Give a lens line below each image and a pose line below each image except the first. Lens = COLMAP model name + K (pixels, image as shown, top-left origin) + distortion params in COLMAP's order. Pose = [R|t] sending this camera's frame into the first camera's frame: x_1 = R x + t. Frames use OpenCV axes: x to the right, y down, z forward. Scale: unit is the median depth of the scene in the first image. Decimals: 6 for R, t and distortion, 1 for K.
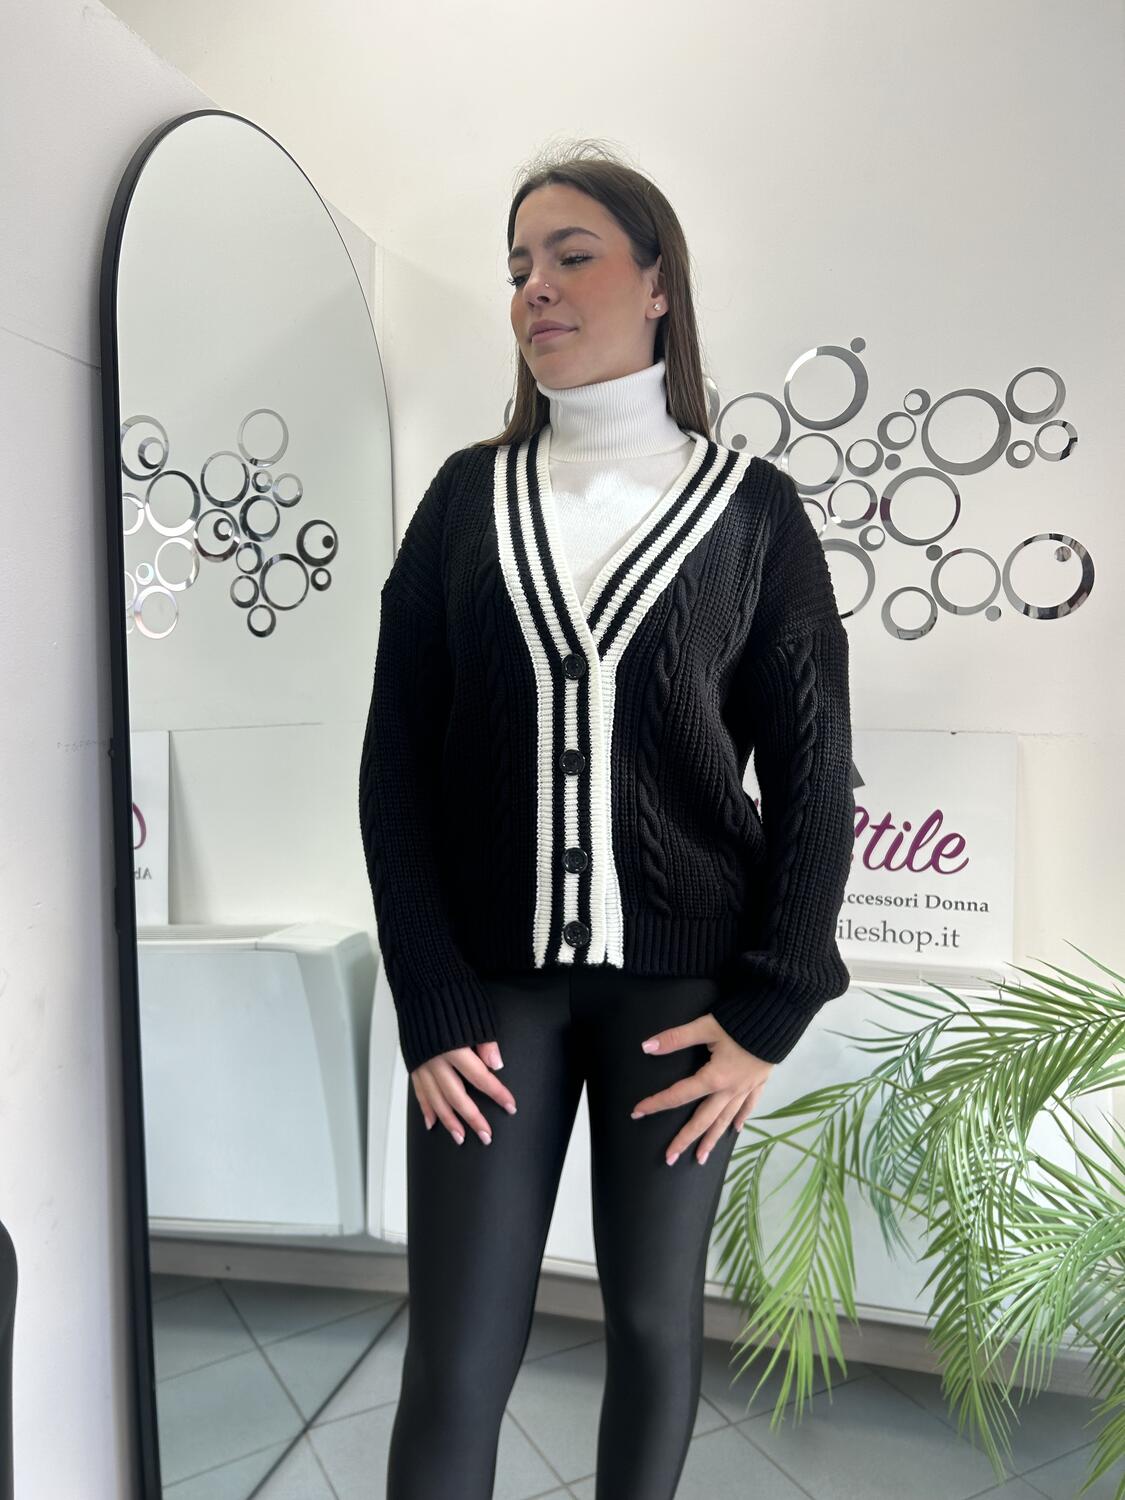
lens RADIAL K [[1208.7, 0, 575.3], [0, 1208.7, 757.0], [0, 0, 1]] dist [-0.003130, 0.000825]
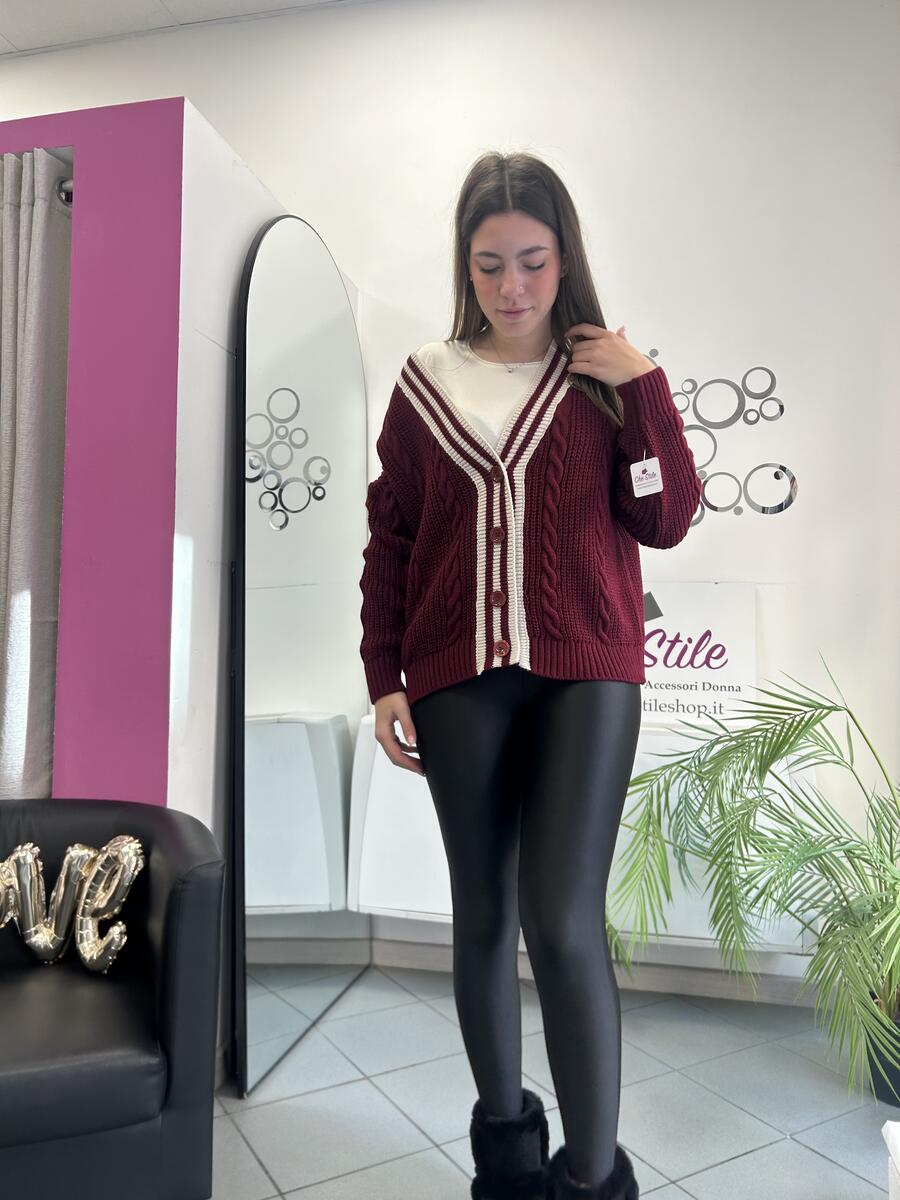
lens RADIAL K [[962.7, 0, 467.3], [0, 962.7, 581.4], [0, 0, 1]] dist [0.004957, -0.015143]
pose [[0.999111, 0.006650, 0.041618, -0.079501], [-0.001875, 0.993508, -0.113748, 0.128588], [-0.042104, 0.113569, 0.992638, -0.284417]]
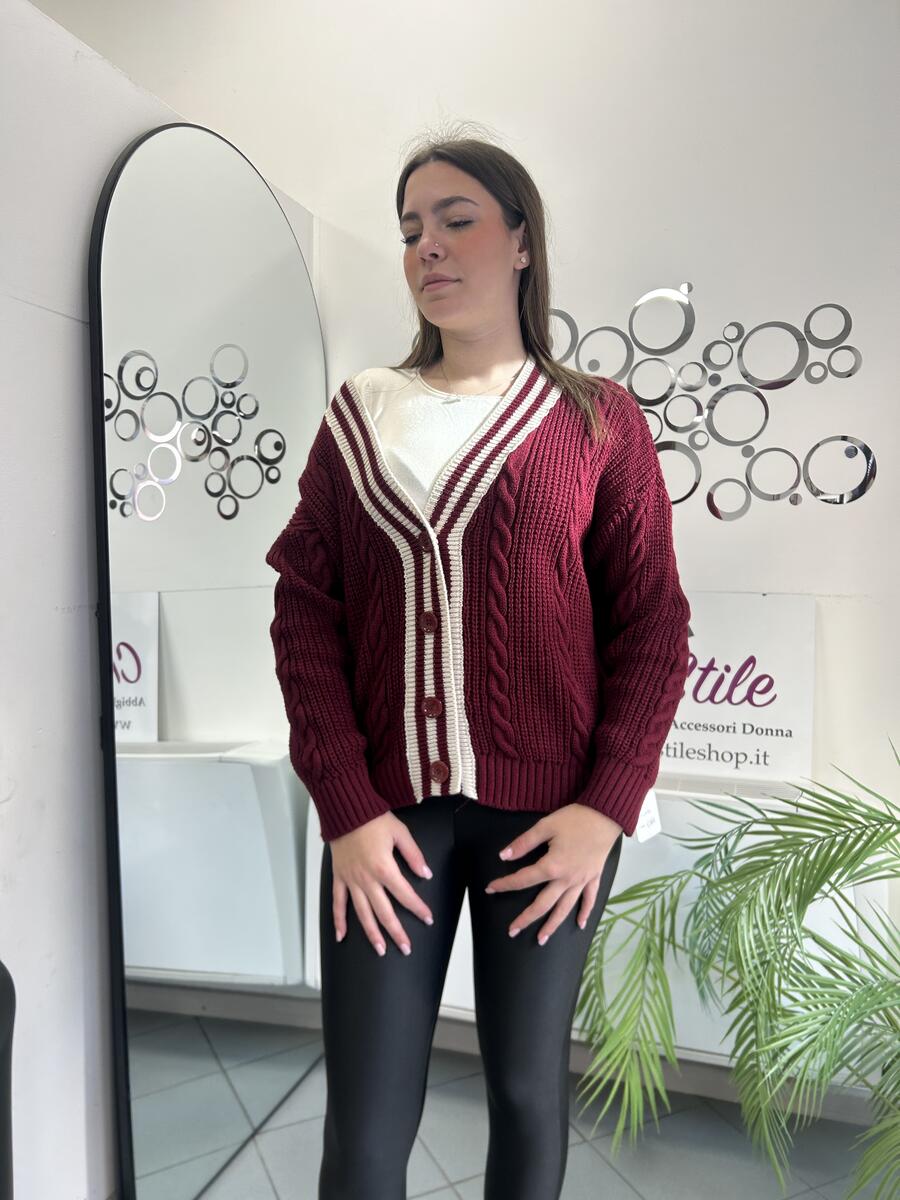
lens RADIAL K [[965.6, 0, 455.5], [0, 965.6, 595.2], [0, 0, 1]] dist [-0.006426, -0.003529]
pose [[0.998404, -0.001754, -0.056451, 0.049585], [0.001290, 0.999965, -0.008246, -0.011313], [0.056463, 0.008160, 0.998371, -0.020516]]
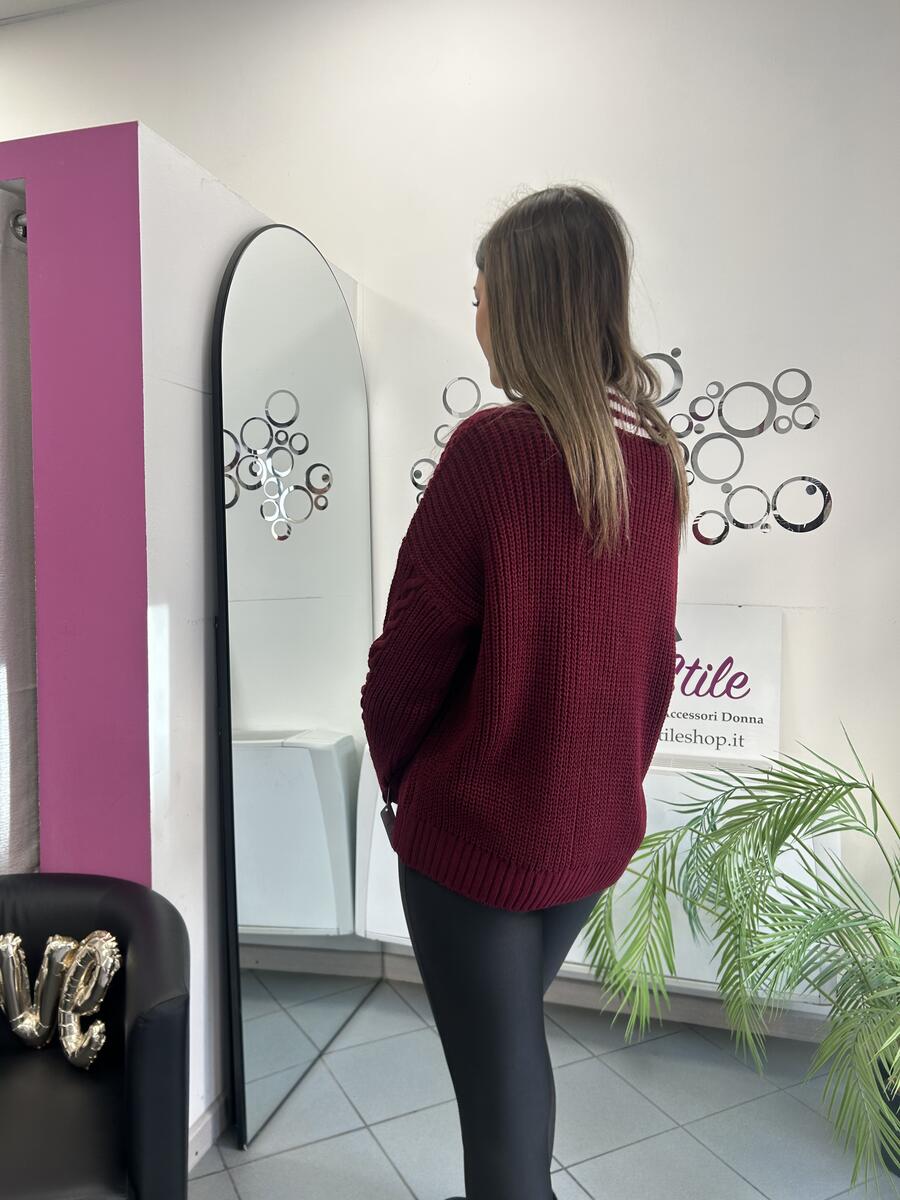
lens RADIAL K [[960.0, 0, 443.5], [0, 960.0, 595.7], [0, 0, 1]] dist [-0.003281, -0.008435]
pose [[0.999513, -0.002385, -0.031101, -0.023710], [0.002204, 0.999980, -0.005875, -0.027150], [0.031114, 0.005804, 0.999499, -0.225468]]
